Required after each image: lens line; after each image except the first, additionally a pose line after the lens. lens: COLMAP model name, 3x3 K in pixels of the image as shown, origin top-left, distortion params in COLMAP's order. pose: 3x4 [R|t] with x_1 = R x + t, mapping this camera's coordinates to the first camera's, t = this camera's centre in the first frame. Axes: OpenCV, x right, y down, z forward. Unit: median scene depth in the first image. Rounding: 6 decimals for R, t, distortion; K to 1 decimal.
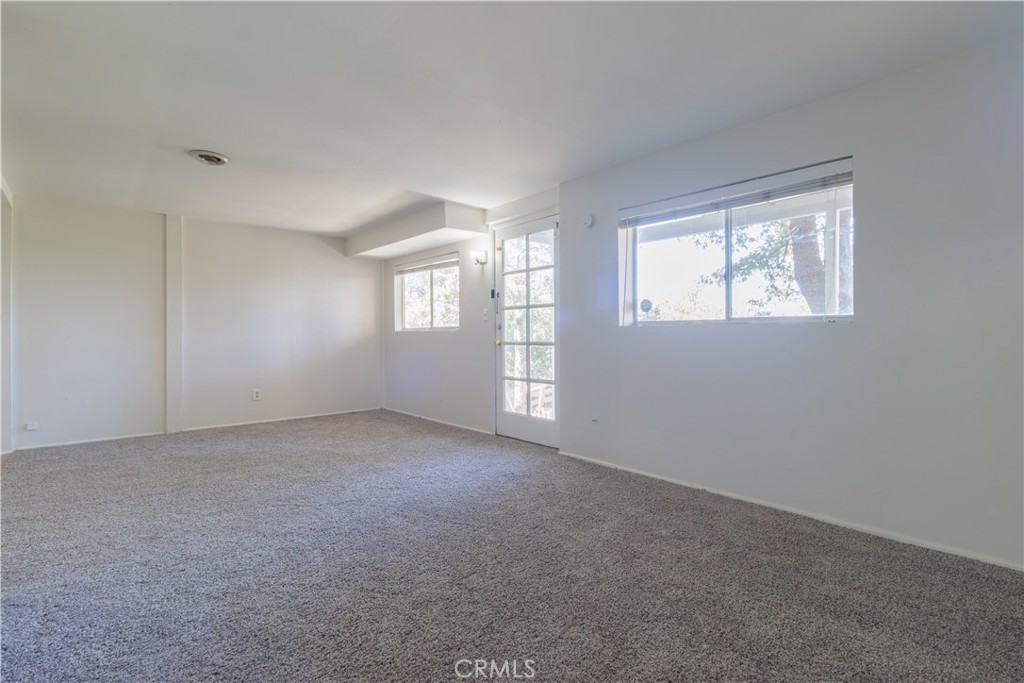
lens RADIAL K [[474.6, 0, 521.7], [0, 474.6, 323.5], [0, 0, 1]] dist [0.001084, 0.000525]
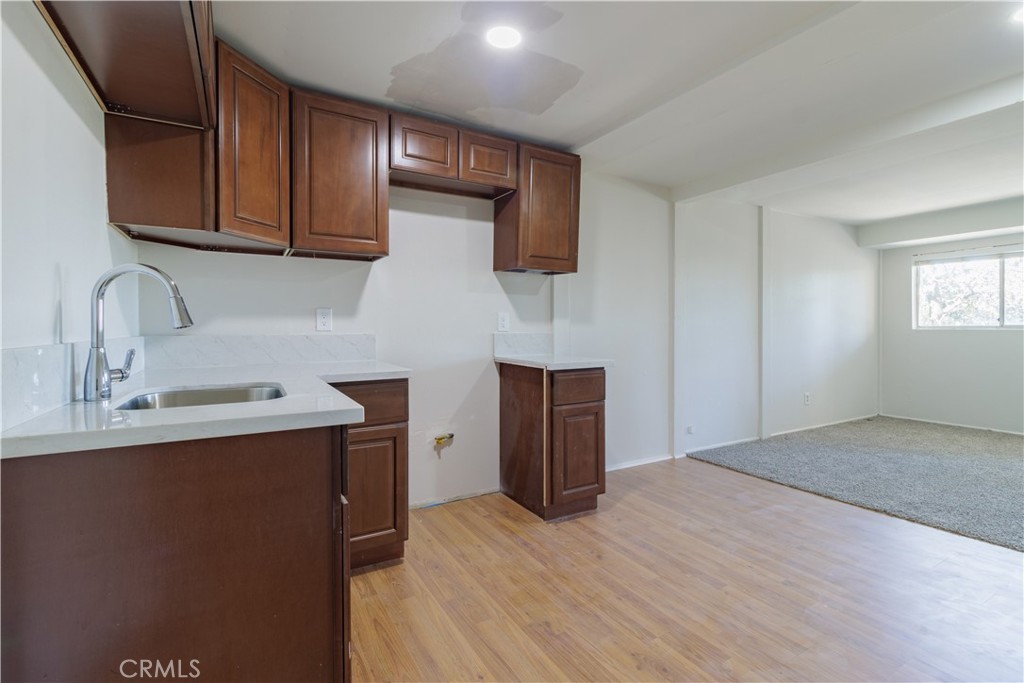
lens RADIAL K [[474.6, 0, 521.7], [0, 474.6, 323.5], [0, 0, 1]] dist [0.001084, 0.000525]
pose [[0.977936, 0.000604, -0.208904, -1.000313], [0.002992, 0.999853, 0.016899, -0.014755], [0.208883, -0.017151, 0.977790, -0.019466]]
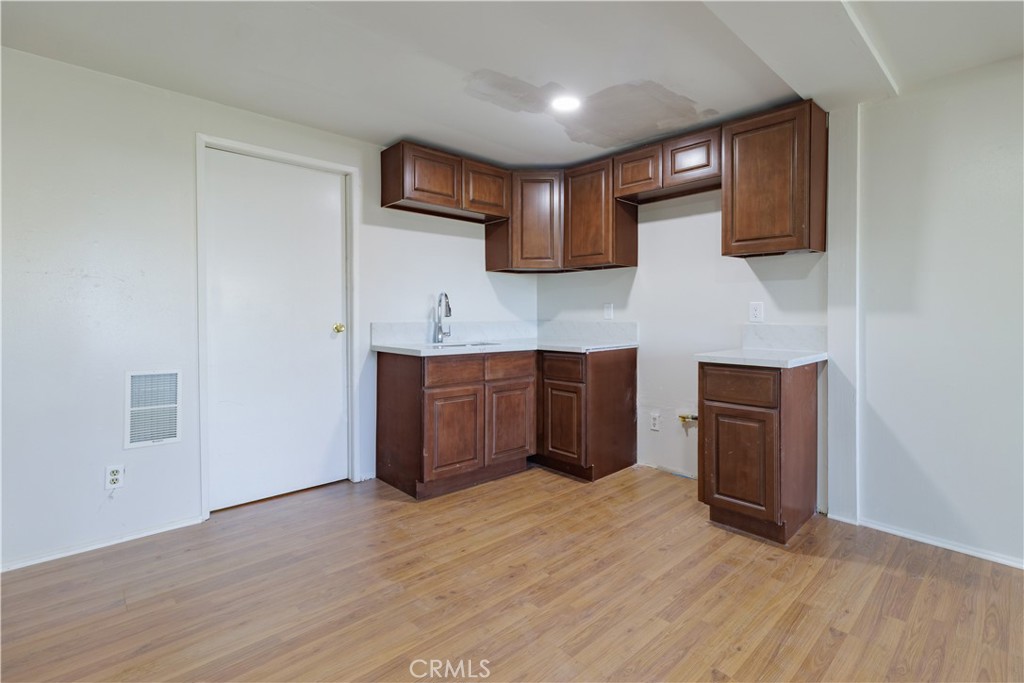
lens RADIAL K [[477.2, 0, 518.8], [0, 477.2, 311.9], [0, 0, 1]] dist [0.001109, 0.000279]
pose [[0.005068, -0.004202, -0.999978, -0.568537], [0.018813, 0.999815, -0.004106, -0.009346], [0.999810, -0.018791, 0.005146, 0.302226]]
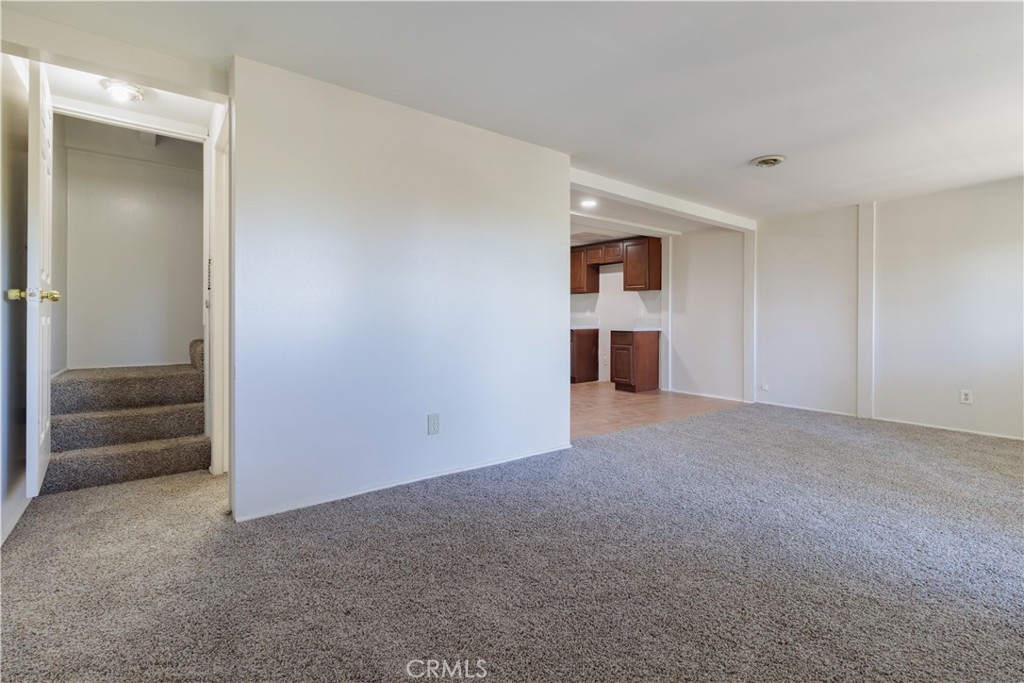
lens RADIAL K [[474.6, 0, 521.7], [0, 474.6, 323.5], [0, 0, 1]] dist [0.001084, 0.000525]
pose [[-0.068004, 0.011376, -0.997620, 0.329768], [0.014781, 0.999837, 0.010394, 0.005769], [0.997576, -0.014039, -0.068161, 0.332091]]
